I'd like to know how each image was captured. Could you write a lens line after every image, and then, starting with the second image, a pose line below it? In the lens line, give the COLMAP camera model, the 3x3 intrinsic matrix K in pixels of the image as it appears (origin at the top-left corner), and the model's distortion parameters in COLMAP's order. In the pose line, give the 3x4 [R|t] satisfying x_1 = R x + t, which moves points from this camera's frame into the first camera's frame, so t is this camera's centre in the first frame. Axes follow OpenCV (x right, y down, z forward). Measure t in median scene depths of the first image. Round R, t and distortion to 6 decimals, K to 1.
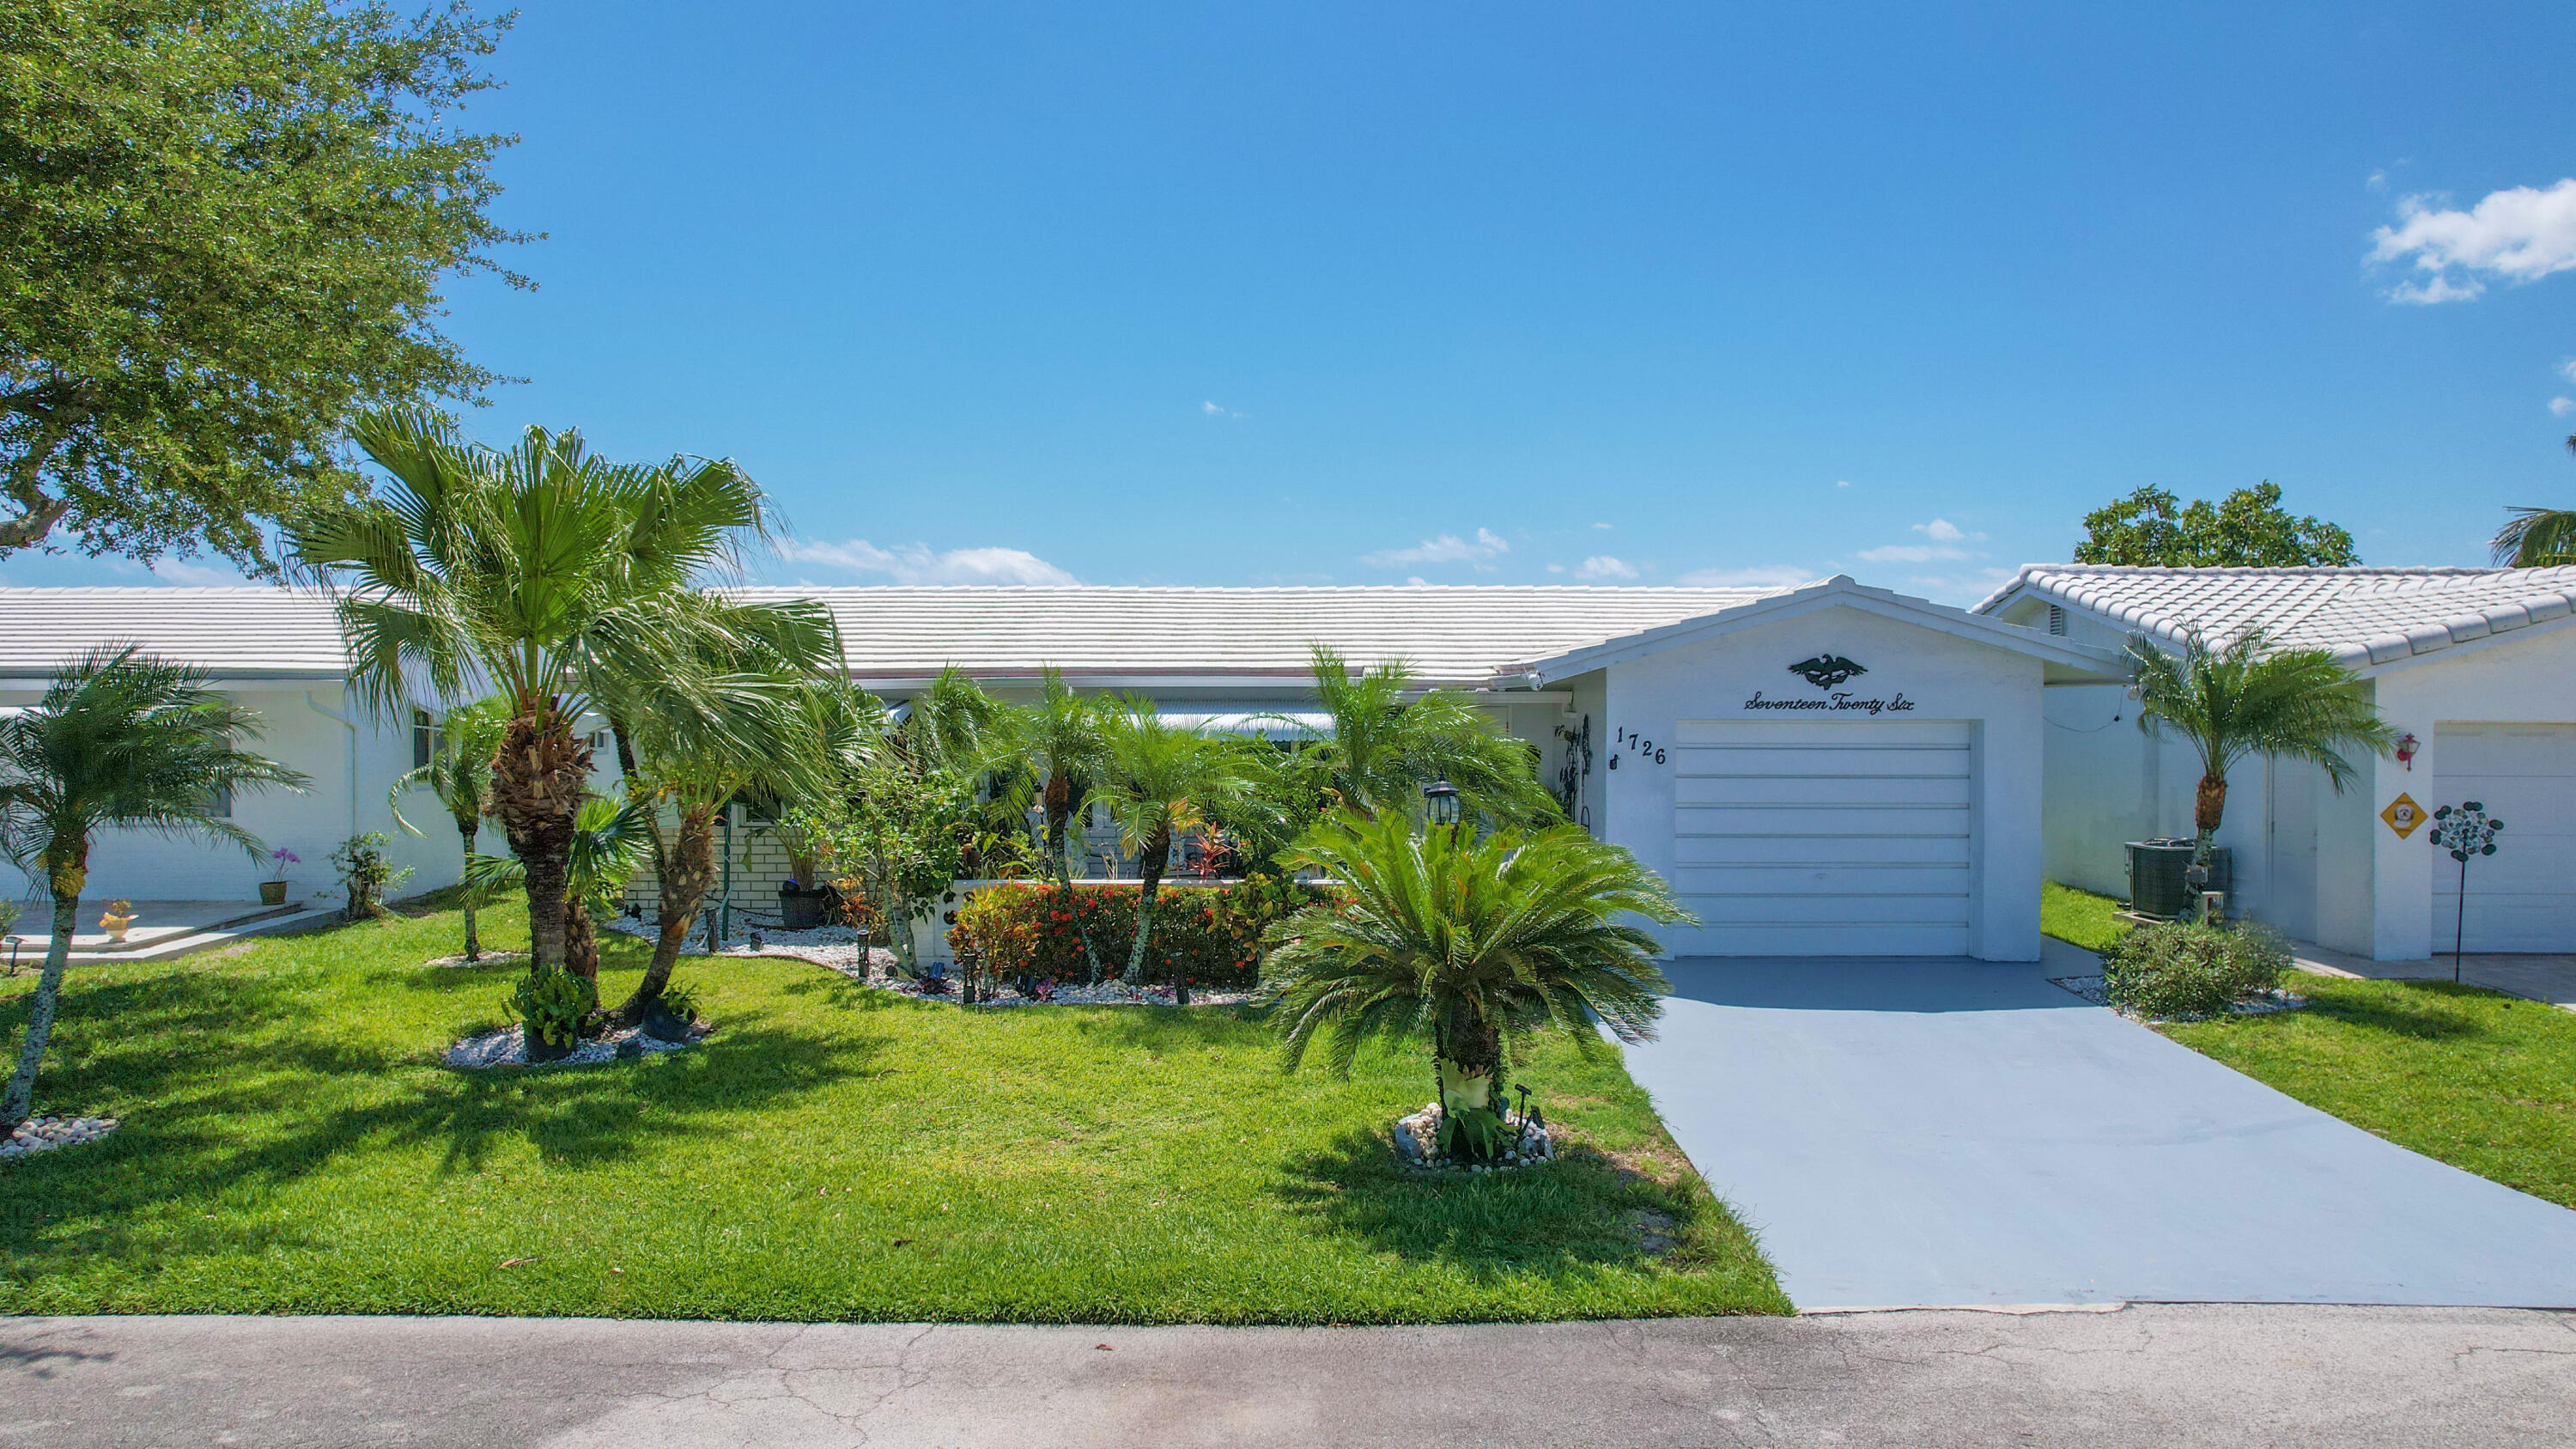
lens RADIAL K [[1648.5, 0, 1288.0], [0, 1648.5, 724.5], [0, 0, 1]] dist [-0.059906, 0.057220]
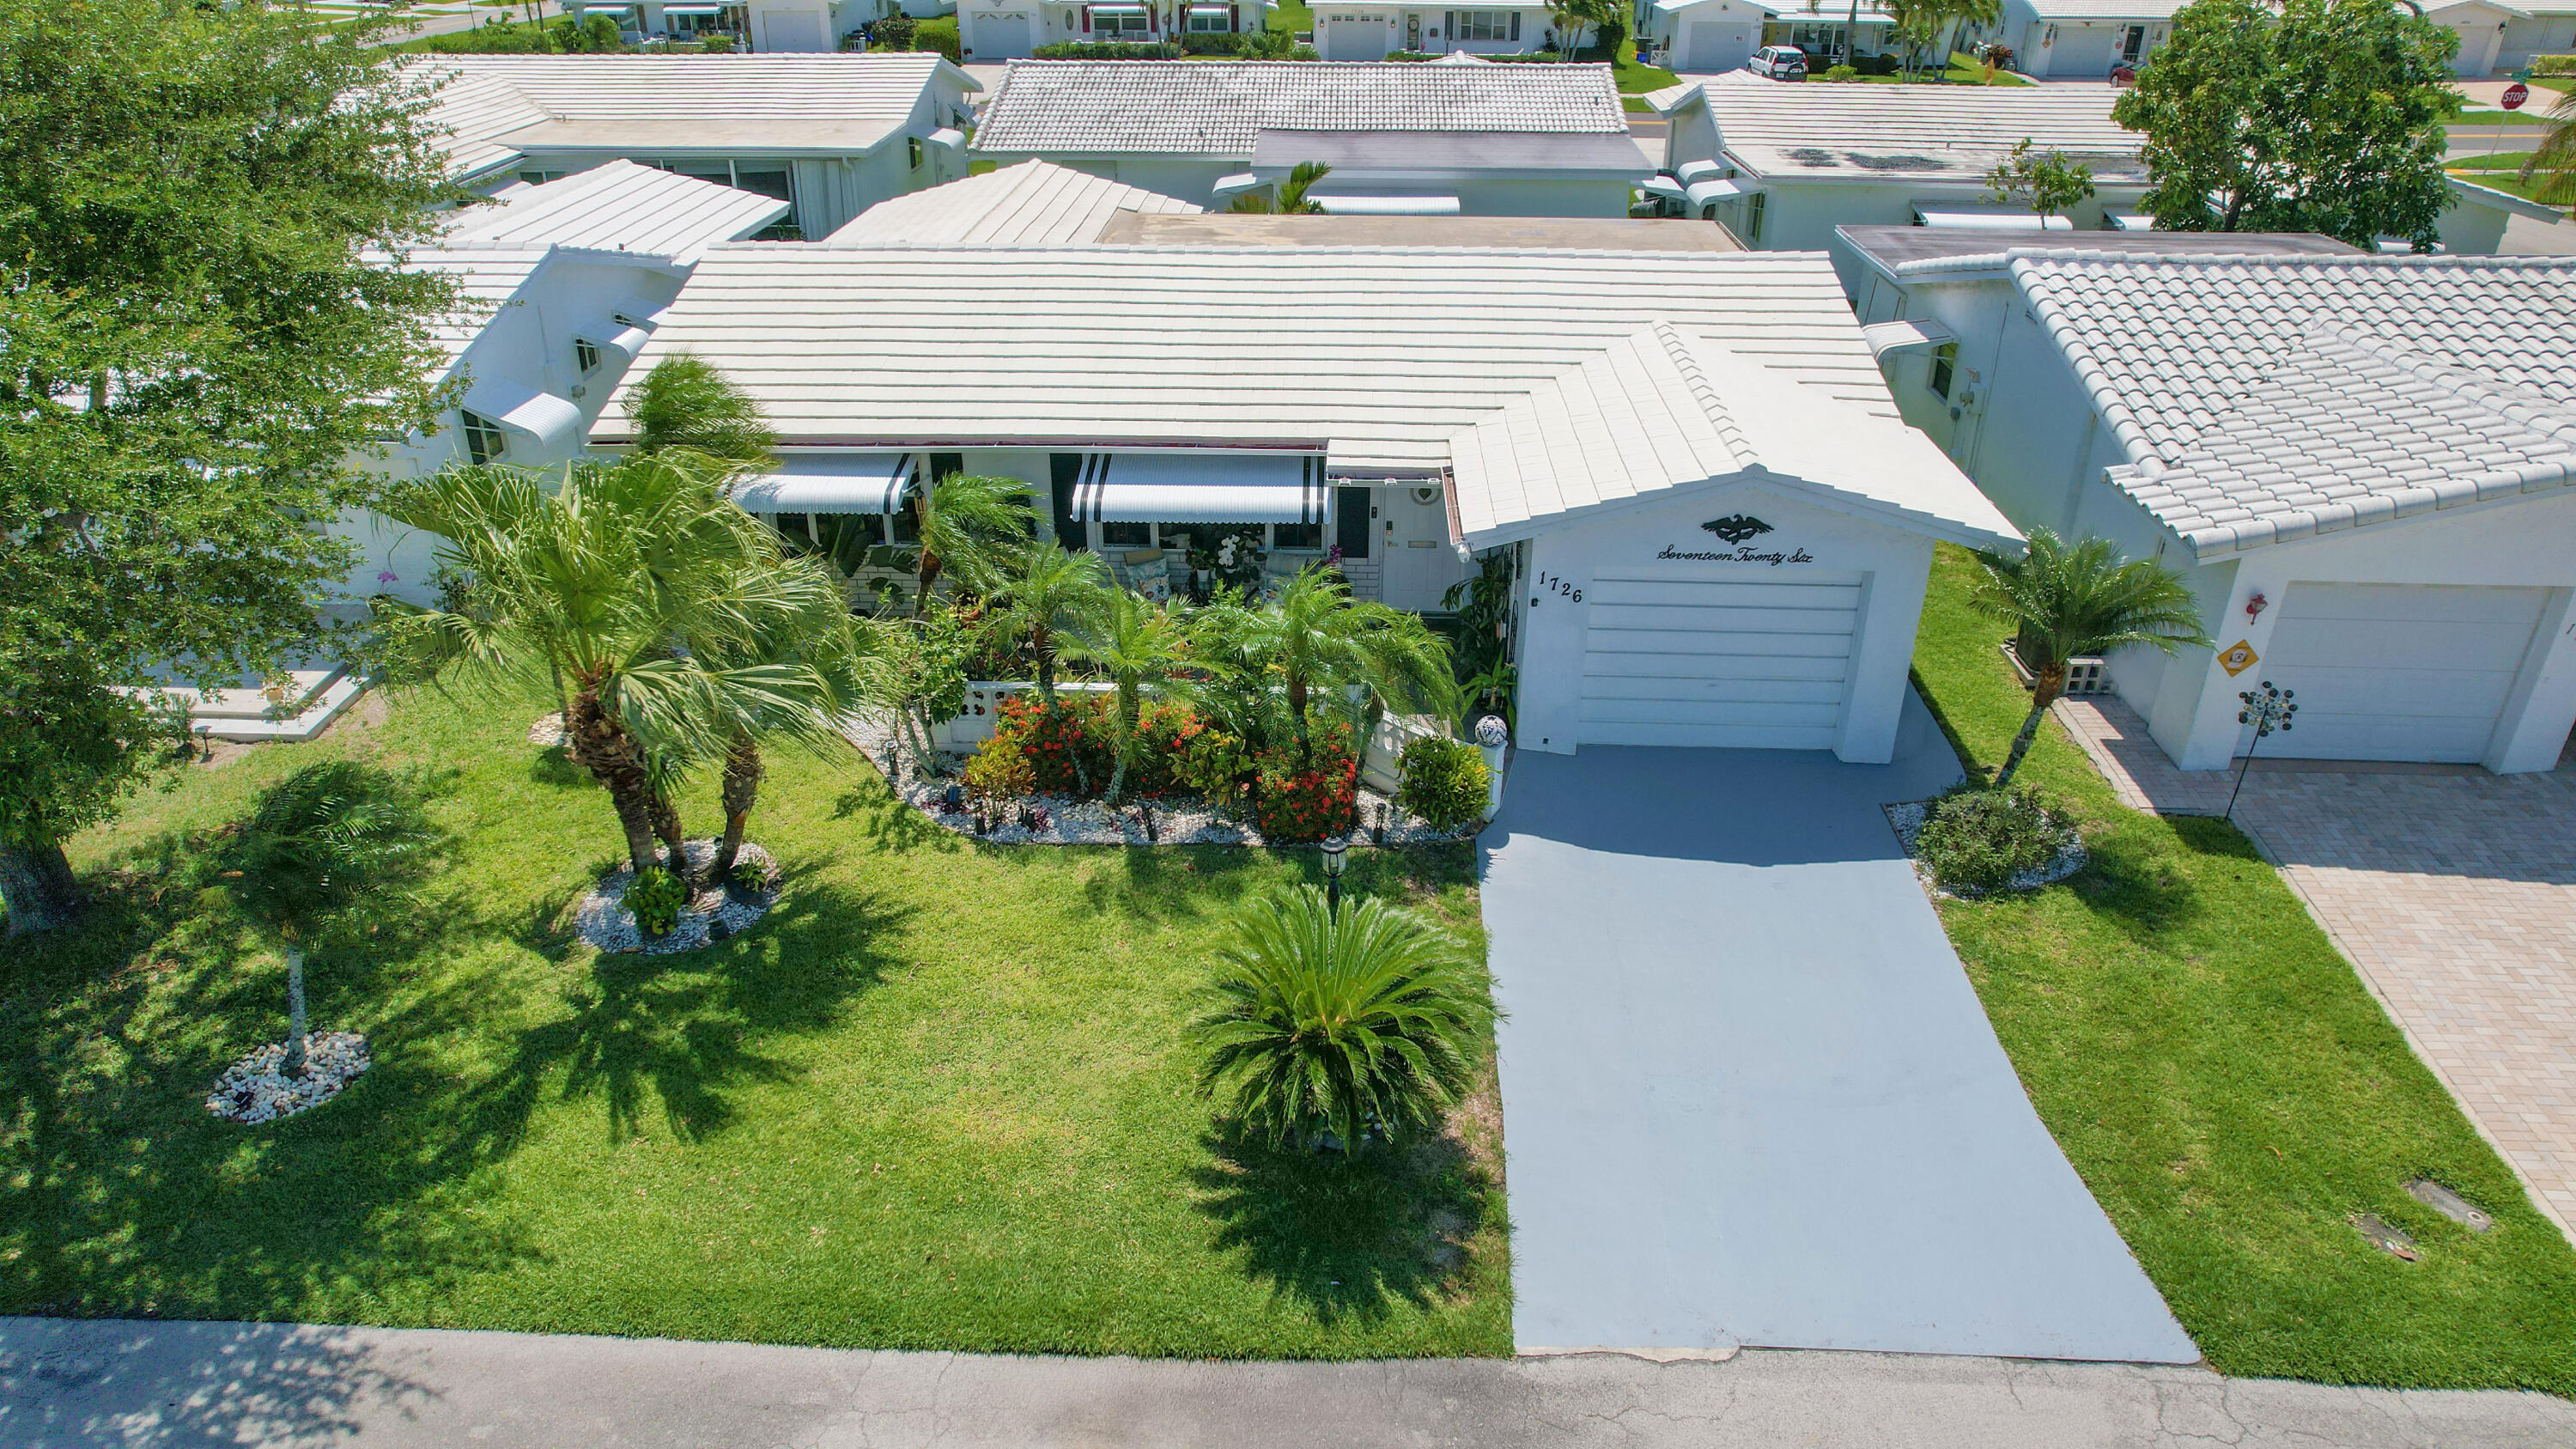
lens RADIAL K [[1648.5, 0, 1288.0], [0, 1648.5, 724.5], [0, 0, 1]] dist [-0.059906, 0.057220]
pose [[0.999275, 0.019979, -0.032411, 0.109555], [-0.002549, 0.884460, 0.466610, -0.696569], [0.037989, -0.466189, 0.883869, -0.068692]]
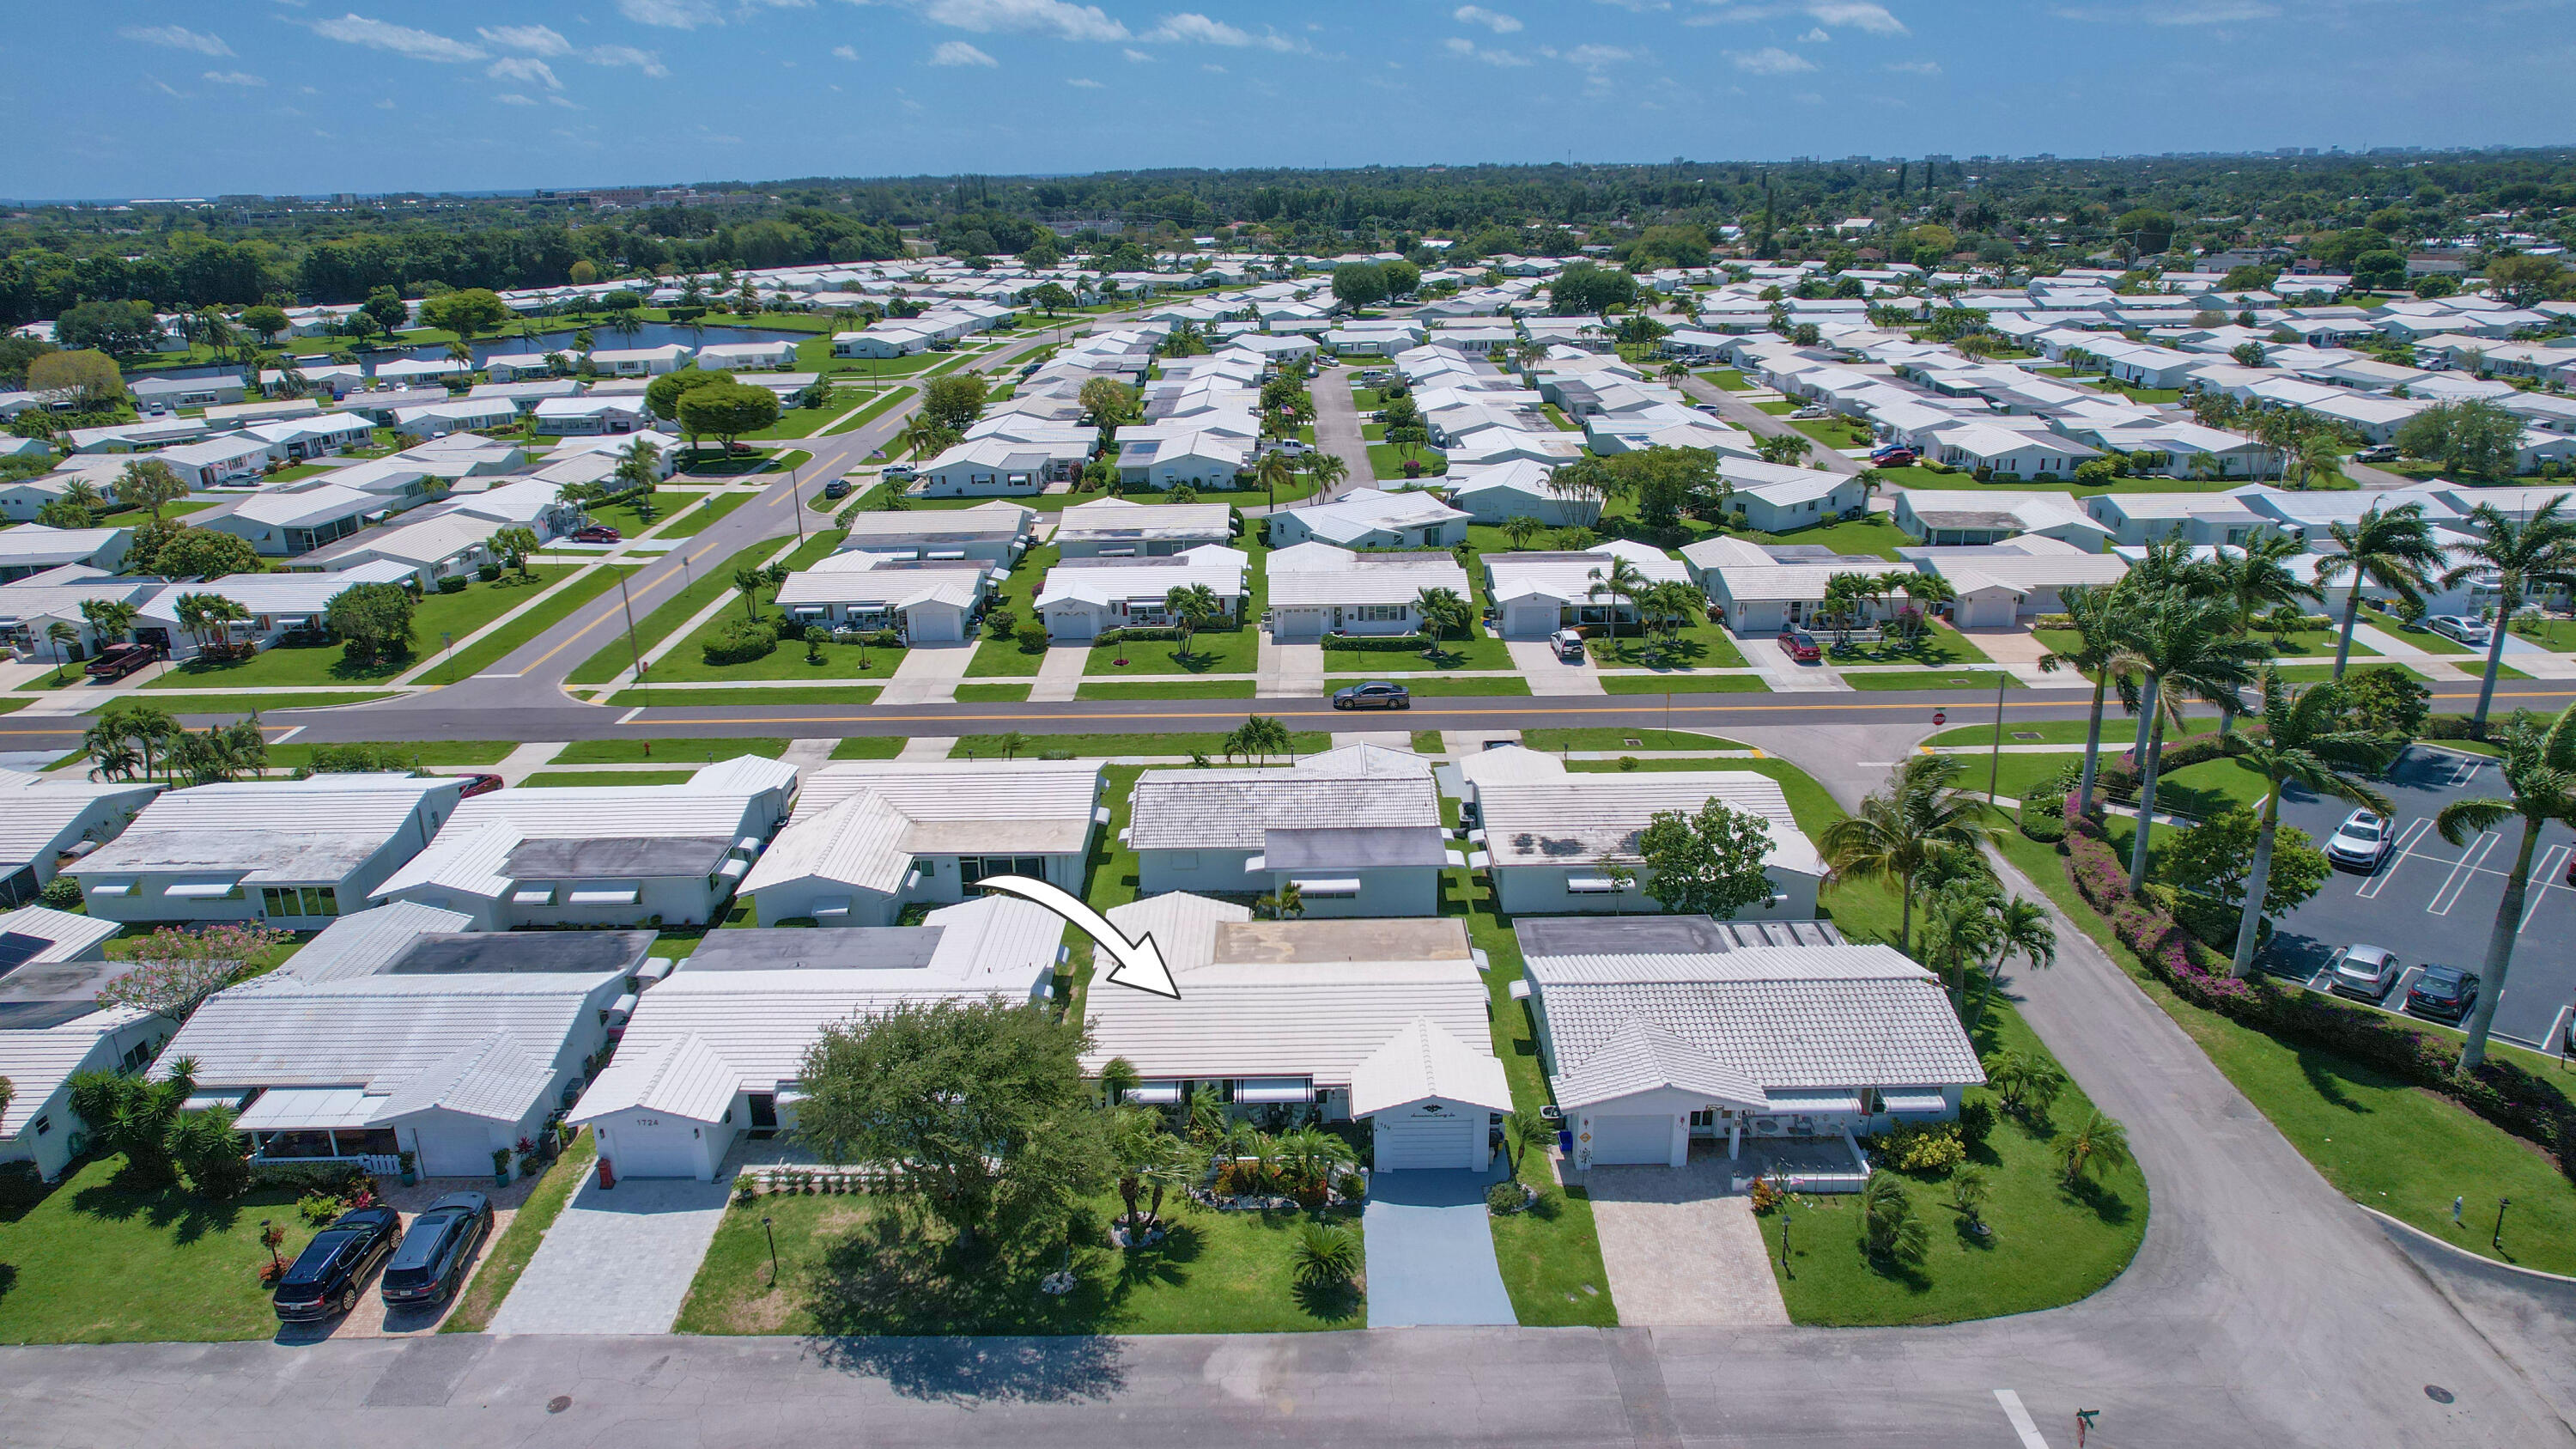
lens RADIAL K [[1648.5, 0, 1288.0], [0, 1648.5, 724.5], [0, 0, 1]] dist [-0.059906, 0.057220]
pose [[0.999845, -0.017324, -0.003033, 0.031317], [0.017373, 0.946030, 0.323612, -3.472802], [-0.002736, -0.323615, 0.946185, -3.819207]]
